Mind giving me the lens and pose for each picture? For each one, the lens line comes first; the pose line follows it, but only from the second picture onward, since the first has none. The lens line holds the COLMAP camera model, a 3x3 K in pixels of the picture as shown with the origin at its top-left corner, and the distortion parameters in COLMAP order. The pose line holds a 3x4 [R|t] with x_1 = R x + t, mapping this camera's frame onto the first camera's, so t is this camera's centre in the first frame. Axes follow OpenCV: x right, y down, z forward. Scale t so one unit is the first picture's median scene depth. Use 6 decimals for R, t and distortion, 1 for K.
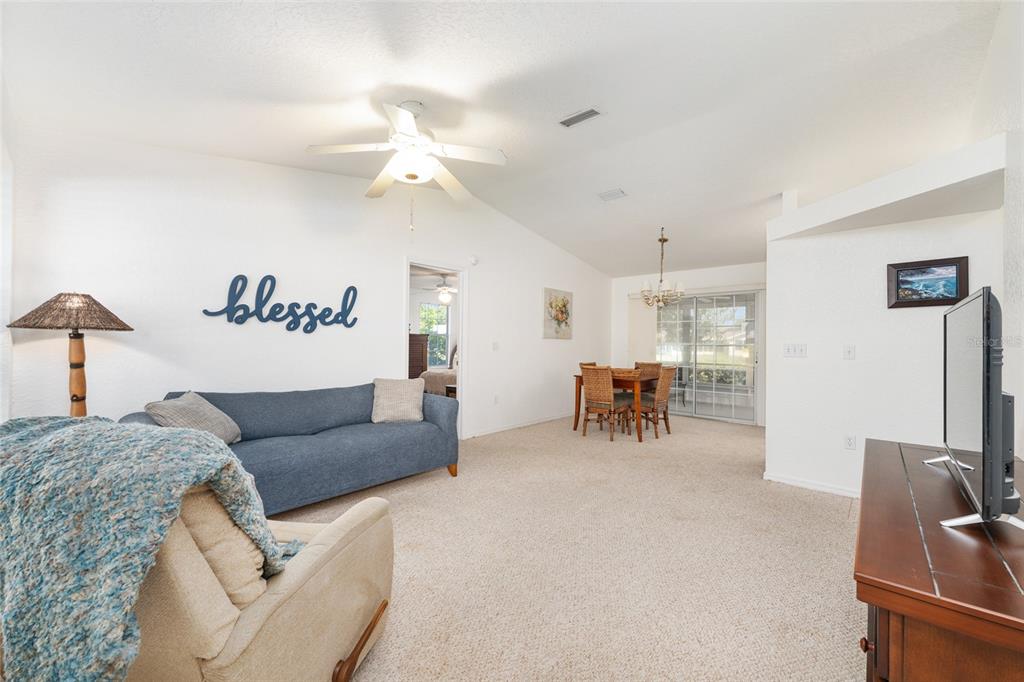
lens RADIAL K [[408.1, 0, 515.8], [0, 408.1, 340.8], [0, 0, 1]] dist [-0.003497, 0.000293]
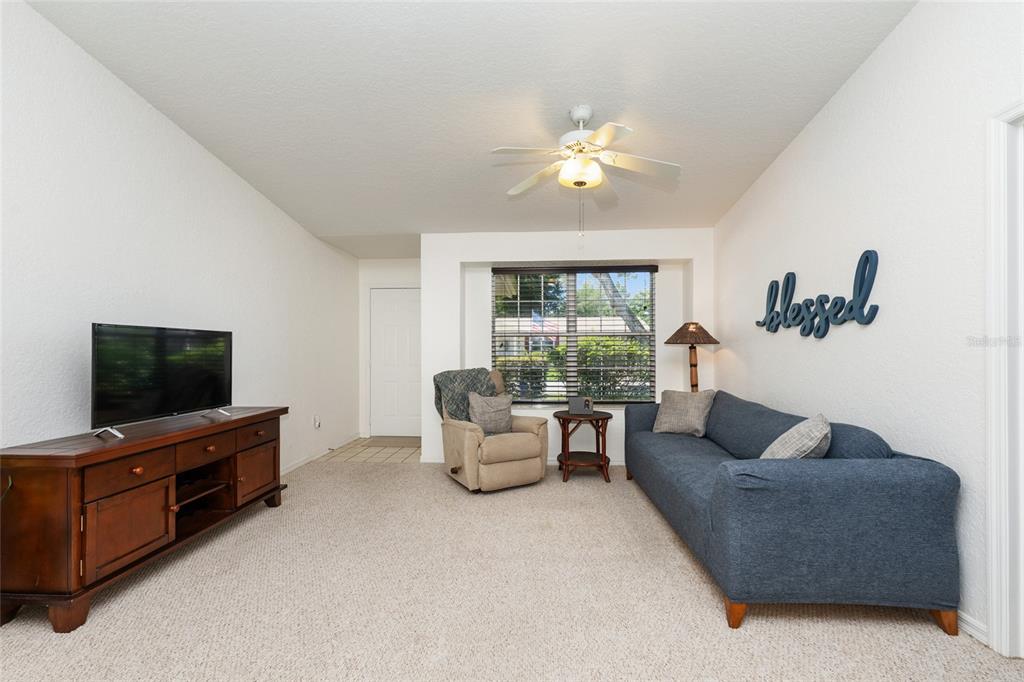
lens RADIAL K [[408.1, 0, 517.5], [0, 408.1, 346.8], [0, 0, 1]] dist [-0.003497, 0.000293]
pose [[-0.781171, -0.017127, -0.624083, 0.351495], [-0.006808, 0.999798, -0.018917, 0.013631], [0.624281, -0.010529, -0.781129, 1.220365]]
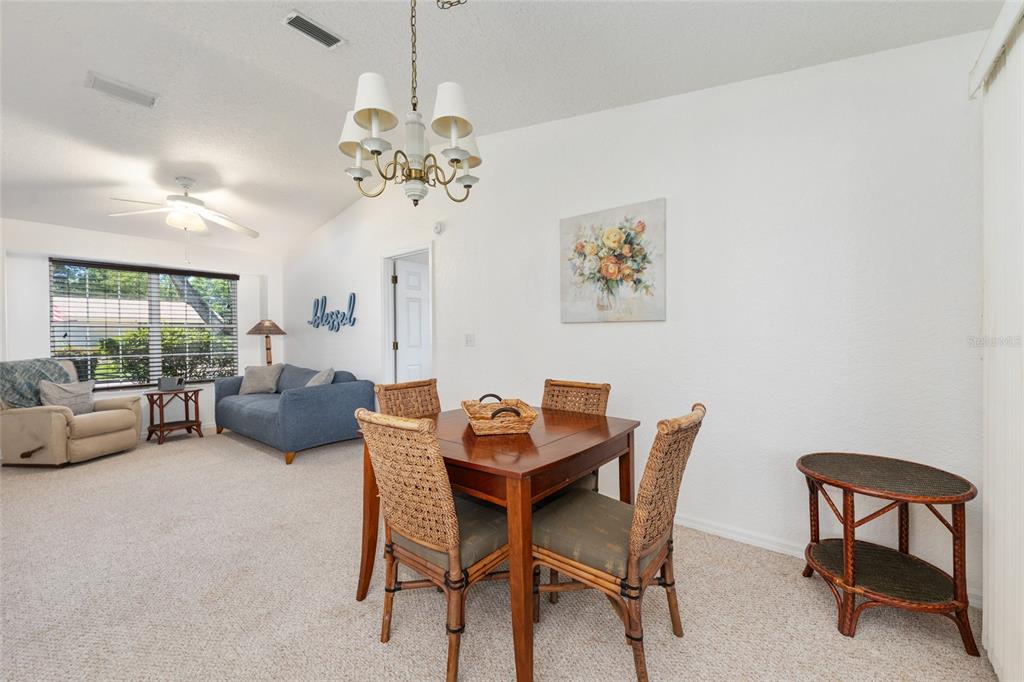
lens RADIAL K [[408.1, 0, 513.9], [0, 408.1, 339.6], [0, 0, 1]] dist [-0.003497, 0.000293]
pose [[0.051214, -0.007619, -0.998659, 0.931536], [0.013813, 0.999881, -0.006920, 0.026521], [0.998592, -0.013440, 0.051313, 1.532861]]
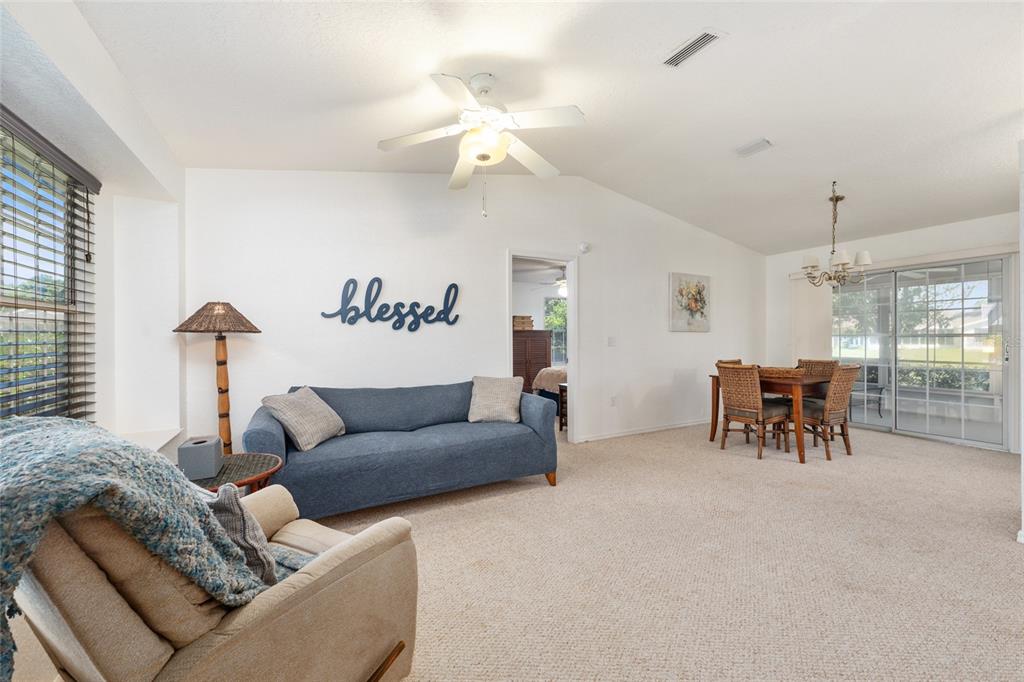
lens RADIAL K [[408.1, 0, 511.3], [0, 408.1, 339.1], [0, 0, 1]] dist [-0.003497, 0.000293]
pose [[0.937046, -0.015875, -0.348845, 0.084504], [0.018126, 0.999831, 0.003190, 0.001551], [0.348735, -0.009313, 0.937175, 0.119183]]
